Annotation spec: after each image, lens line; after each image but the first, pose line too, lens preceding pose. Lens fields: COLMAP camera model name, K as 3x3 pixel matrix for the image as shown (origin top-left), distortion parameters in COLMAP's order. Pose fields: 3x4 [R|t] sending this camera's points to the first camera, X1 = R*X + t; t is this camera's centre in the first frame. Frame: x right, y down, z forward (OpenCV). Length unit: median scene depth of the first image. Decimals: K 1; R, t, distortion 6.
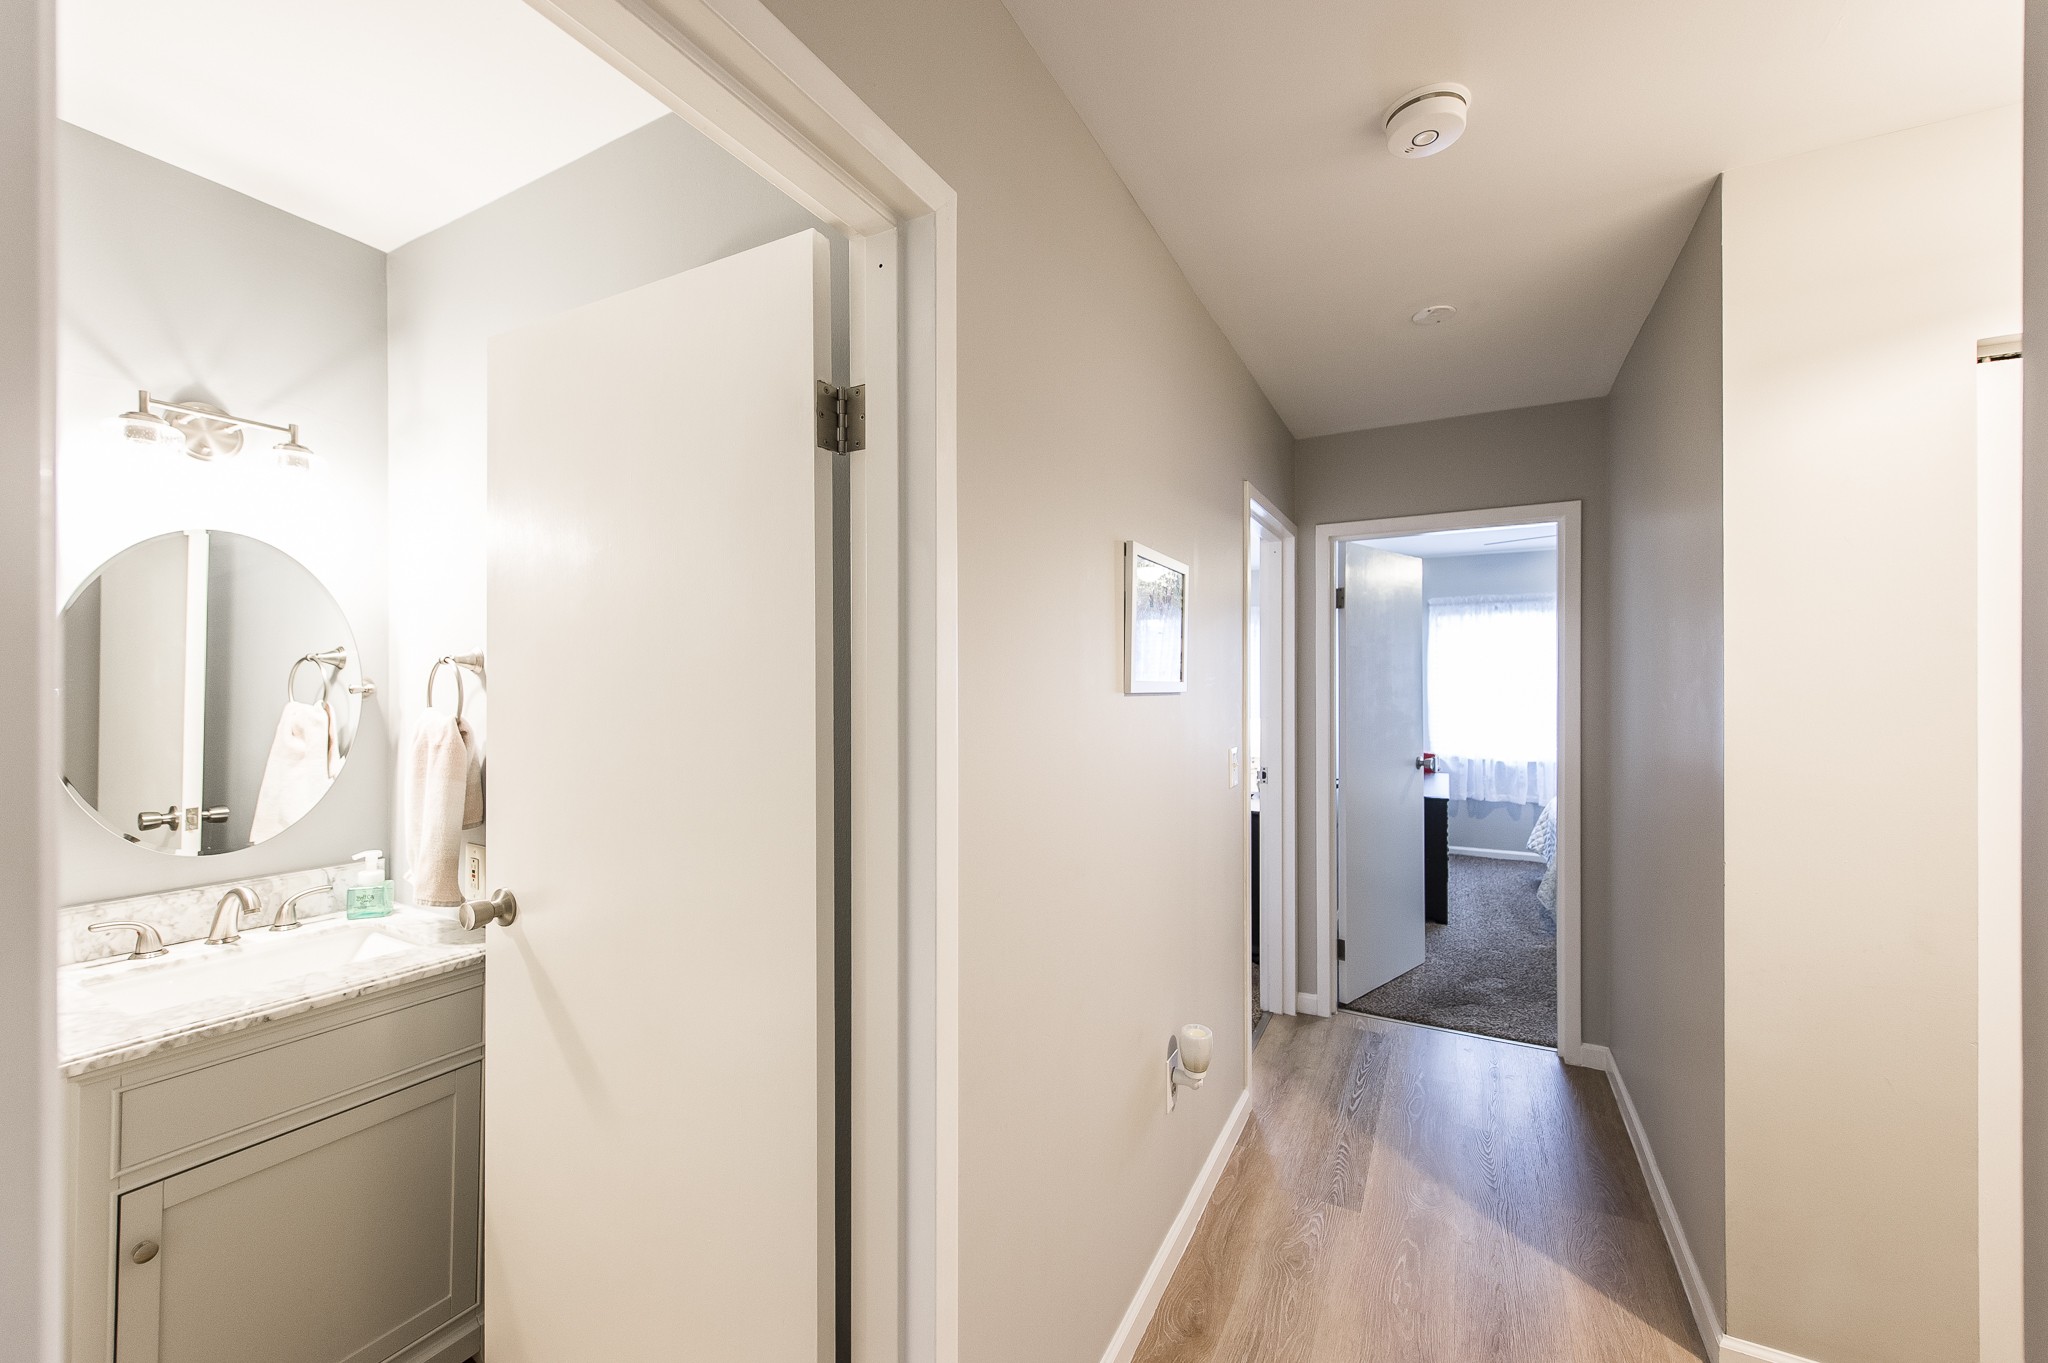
lens RADIAL K [[798.5, 0, 1022.7], [0, 798.5, 685.4], [0, 0, 1]] dist [0.001033, -0.000432]
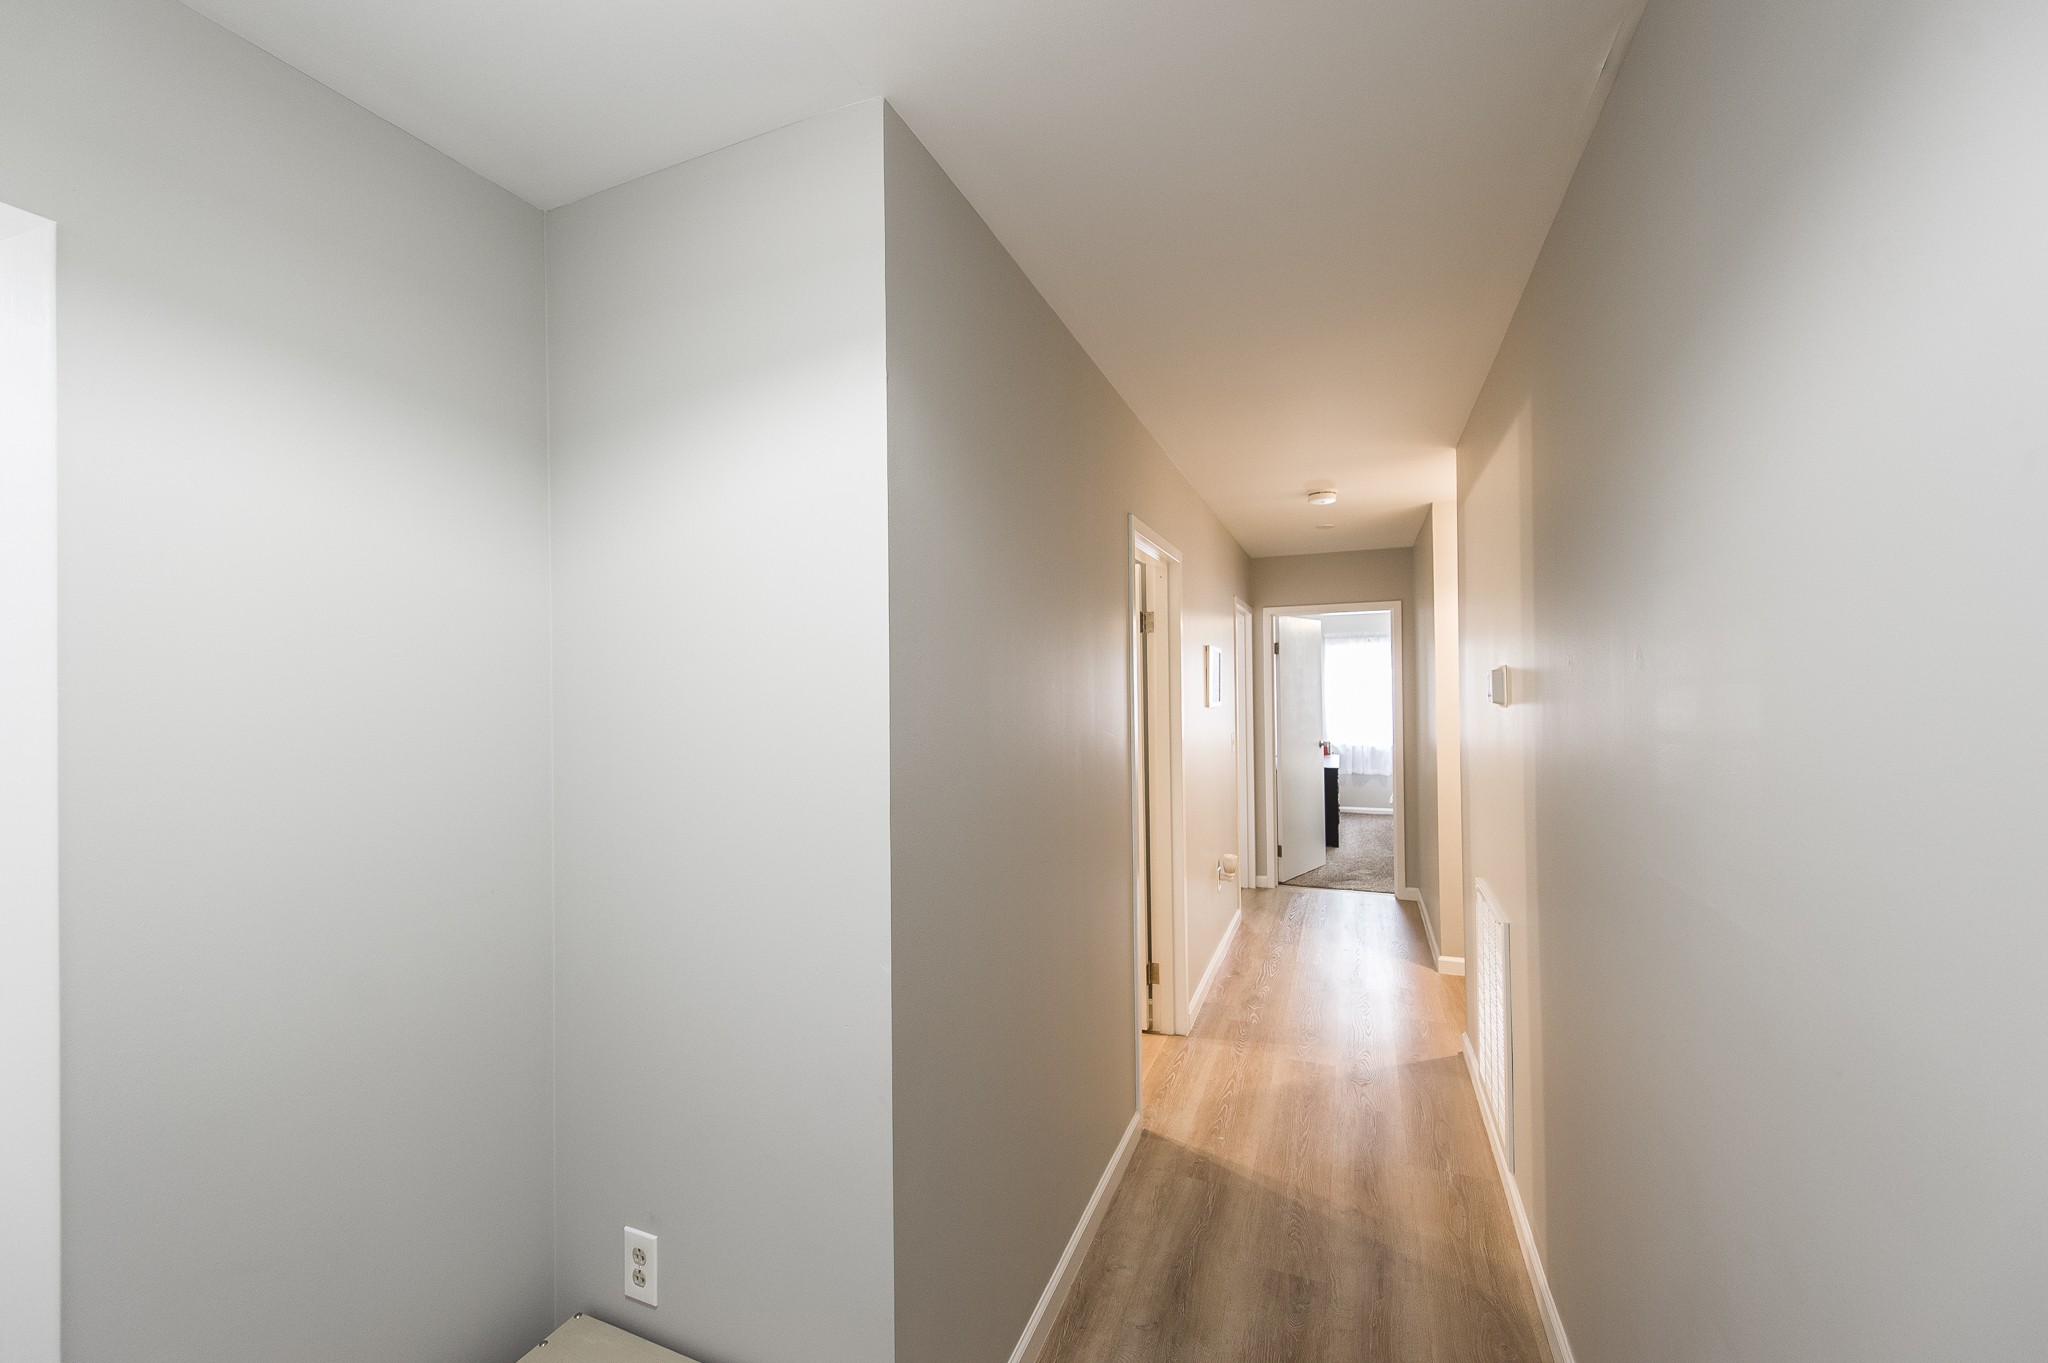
lens RADIAL K [[798.5, 0, 1017.7], [0, 798.5, 679.7], [0, 0, 1]] dist [0.001033, -0.000432]
pose [[0.994701, -0.007404, 0.102548, -0.349936], [0.008878, 0.999864, -0.013917, -0.023107], [-0.102431, 0.014754, 0.994631, -0.687632]]
